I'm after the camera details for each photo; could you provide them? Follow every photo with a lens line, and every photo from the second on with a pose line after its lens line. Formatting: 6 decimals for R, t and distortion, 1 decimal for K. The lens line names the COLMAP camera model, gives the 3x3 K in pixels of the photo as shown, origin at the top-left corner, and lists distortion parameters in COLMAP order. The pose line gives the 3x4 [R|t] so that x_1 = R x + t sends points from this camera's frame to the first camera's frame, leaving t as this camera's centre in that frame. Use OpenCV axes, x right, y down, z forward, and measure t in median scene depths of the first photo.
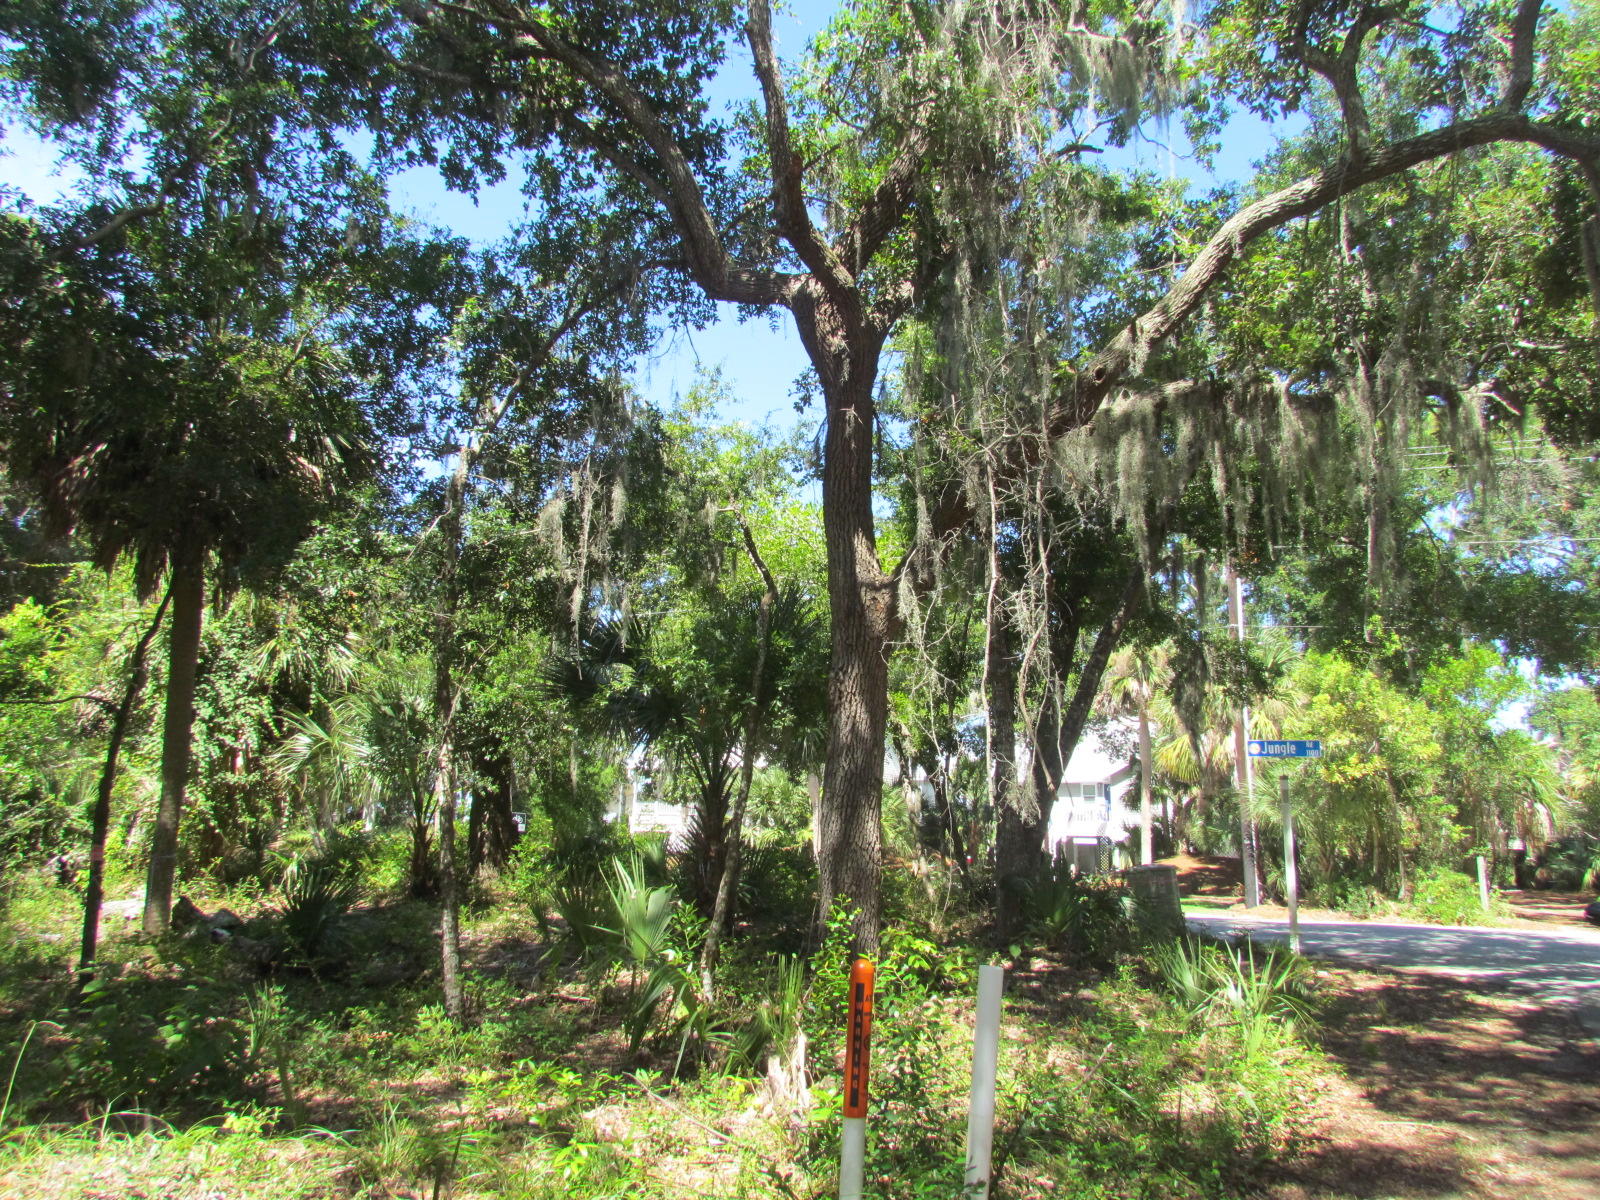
lens RADIAL K [[1136.2, 0, 800.0], [0, 1136.2, 600.0], [0, 0, 1]] dist [-0.028125, 0.007029]
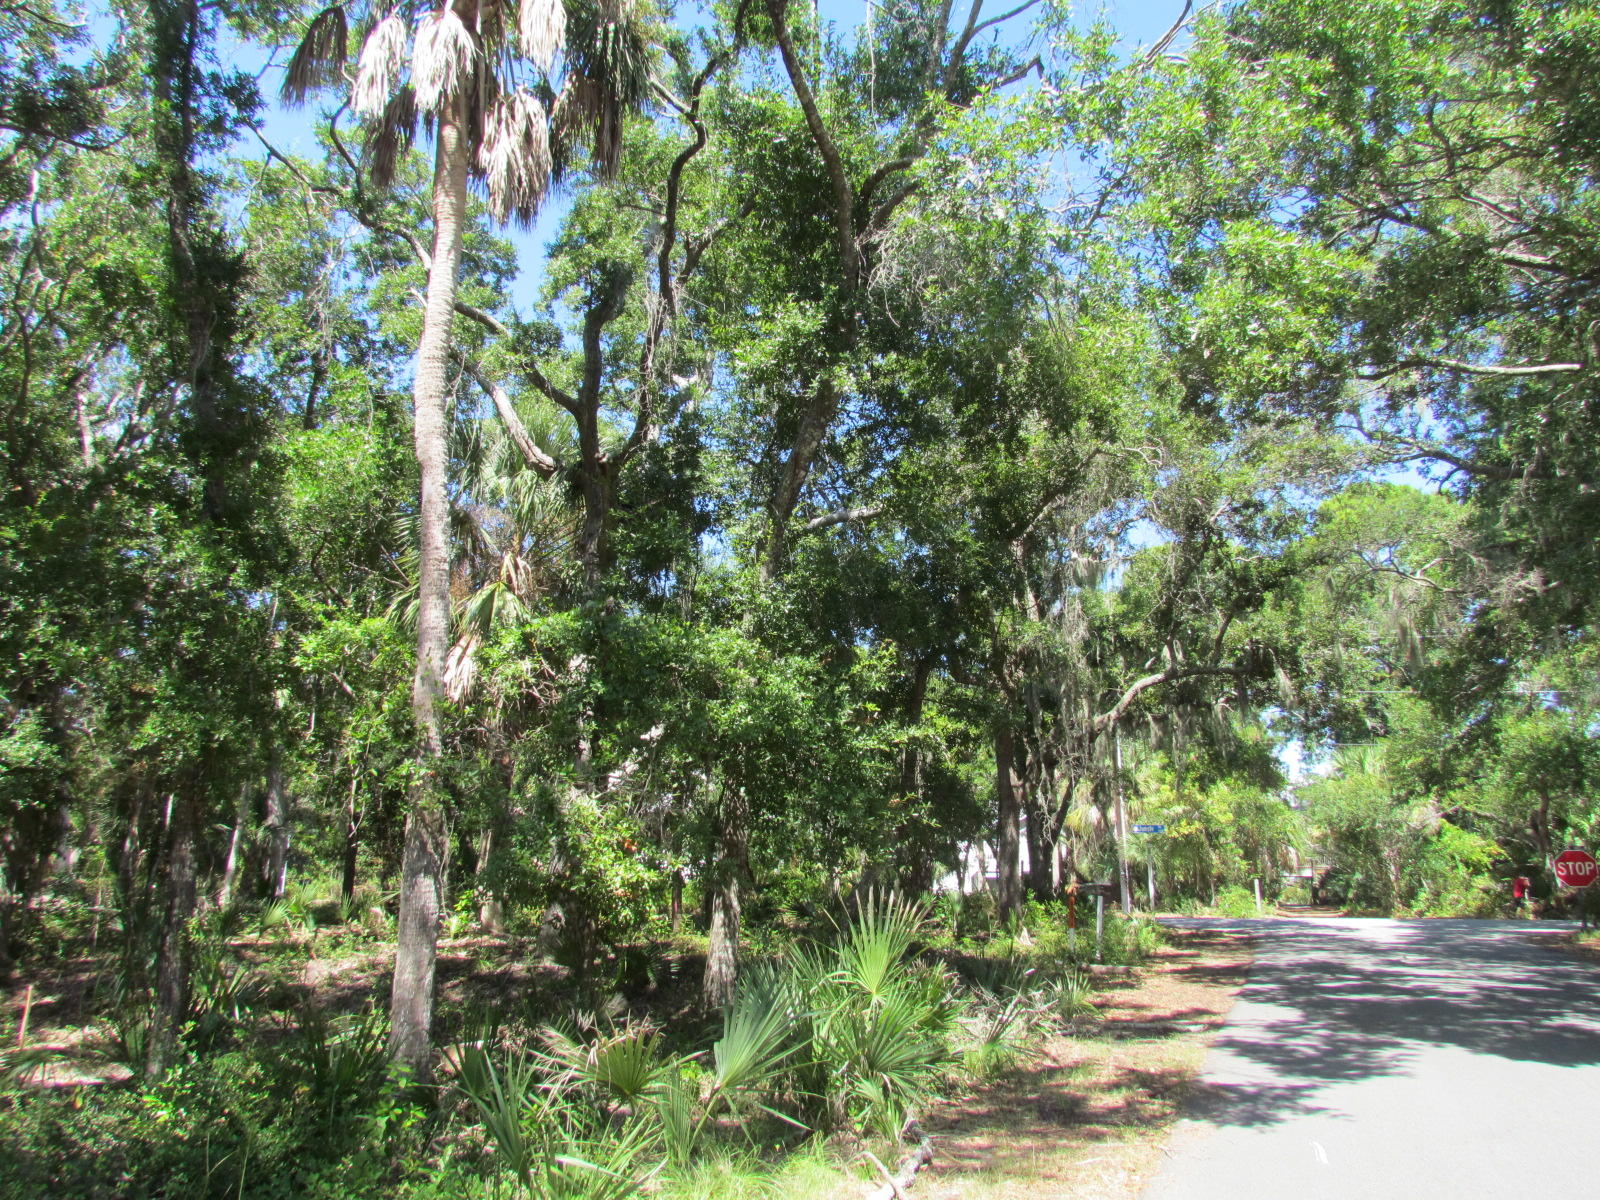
lens RADIAL K [[1136.2, 0, 800.0], [0, 1136.2, 600.0], [0, 0, 1]] dist [-0.028125, 0.007029]
pose [[0.993056, 0.009901, 0.117221, -0.671223], [-0.006035, 0.999427, -0.033290, -0.313722], [-0.117484, 0.032352, 0.992548, -1.481699]]
